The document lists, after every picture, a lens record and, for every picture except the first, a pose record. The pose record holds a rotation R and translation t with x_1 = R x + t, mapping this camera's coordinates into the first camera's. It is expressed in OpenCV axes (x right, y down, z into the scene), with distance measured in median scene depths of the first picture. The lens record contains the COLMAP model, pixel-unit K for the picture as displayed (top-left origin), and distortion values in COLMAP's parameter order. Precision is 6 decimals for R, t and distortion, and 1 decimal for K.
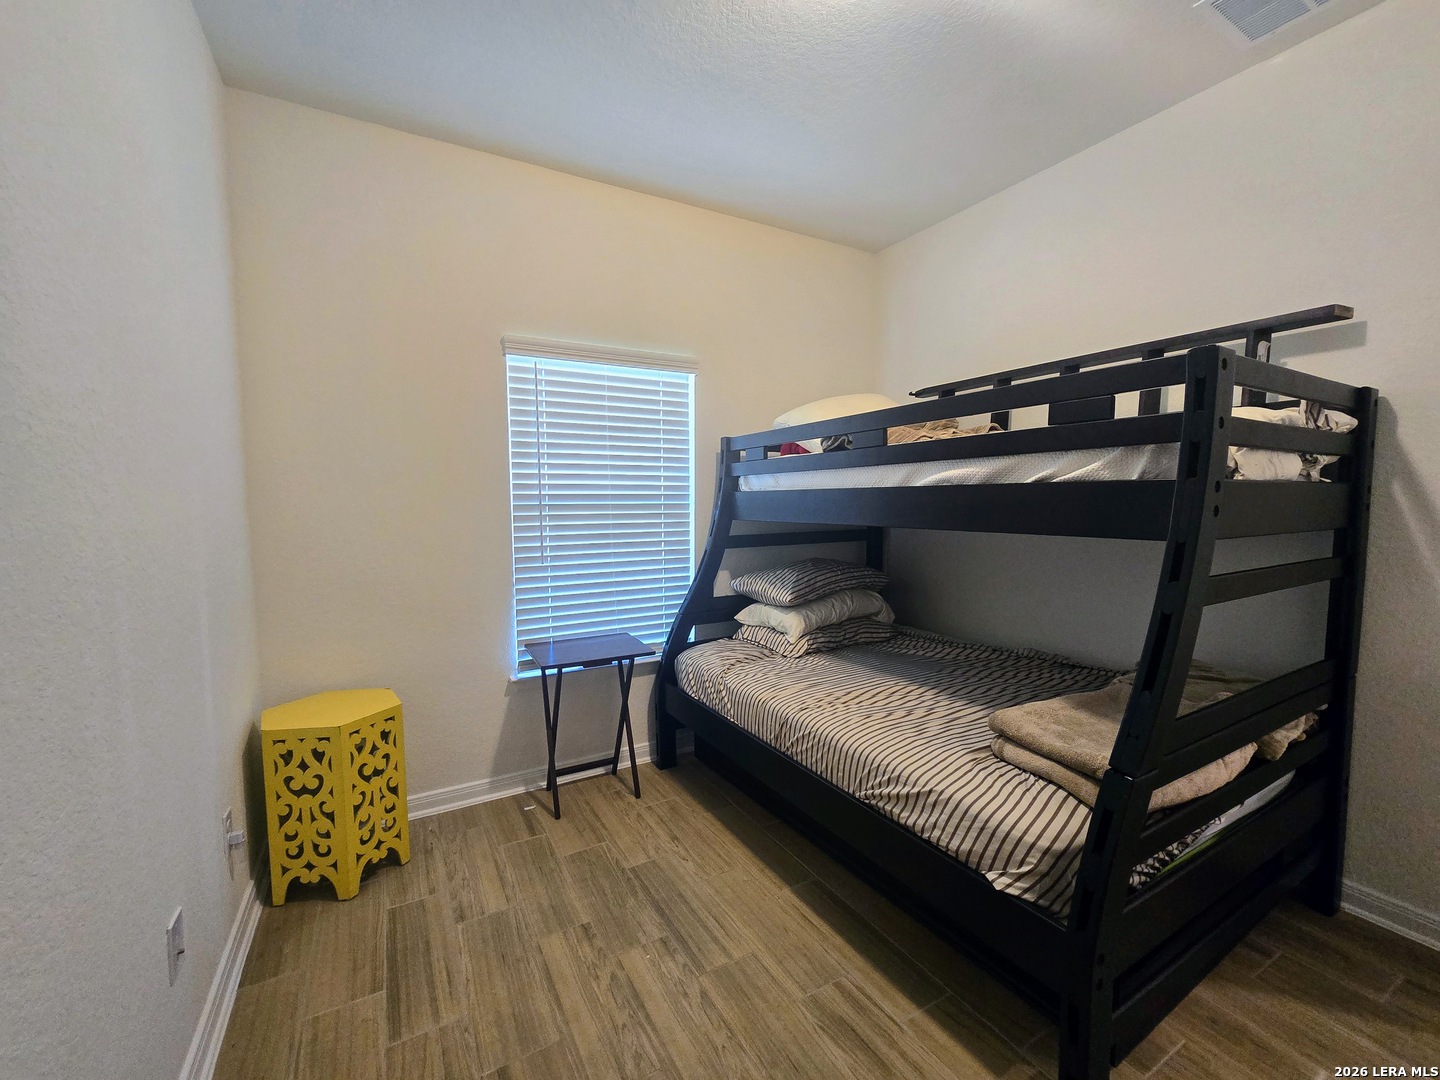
lens RADIAL K [[597.3, 0, 723.4], [0, 597.3, 538.0], [0, 0, 1]] dist [-0.006726, -0.000769]
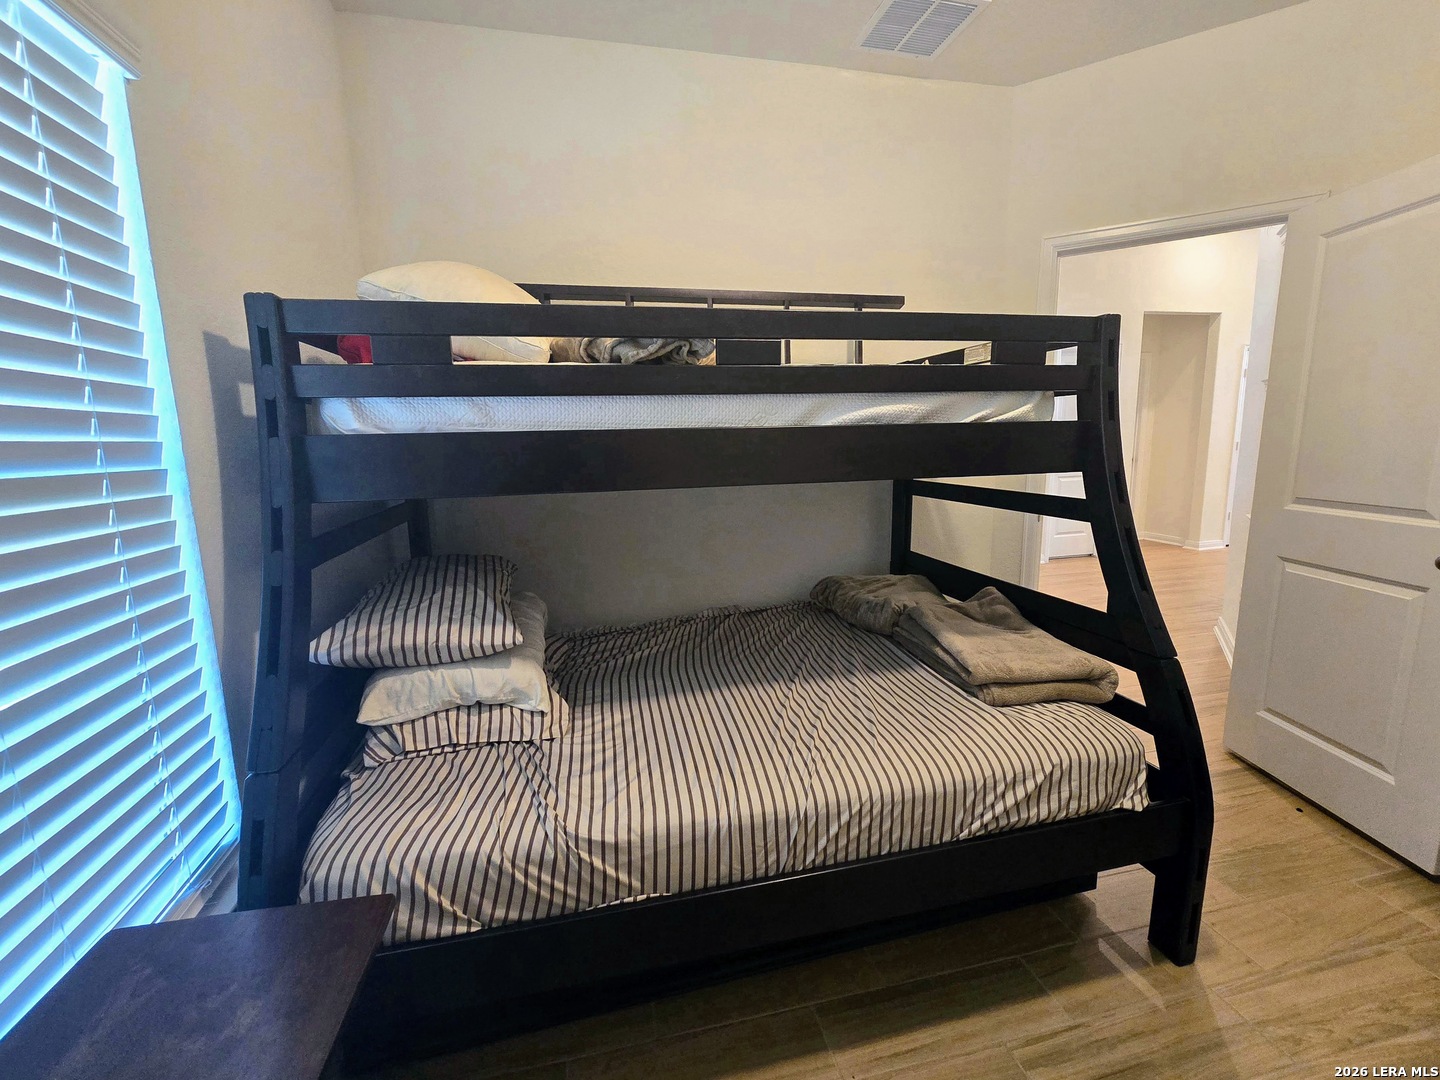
lens RADIAL K [[597.3, 0, 718.3], [0, 597.3, 539.4], [0, 0, 1]] dist [-0.006726, -0.000769]
pose [[0.294580, -0.154351, 0.943079, -0.466427], [0.080228, 0.987380, 0.136542, -0.060723], [-0.952253, 0.035439, 0.303246, 0.942220]]
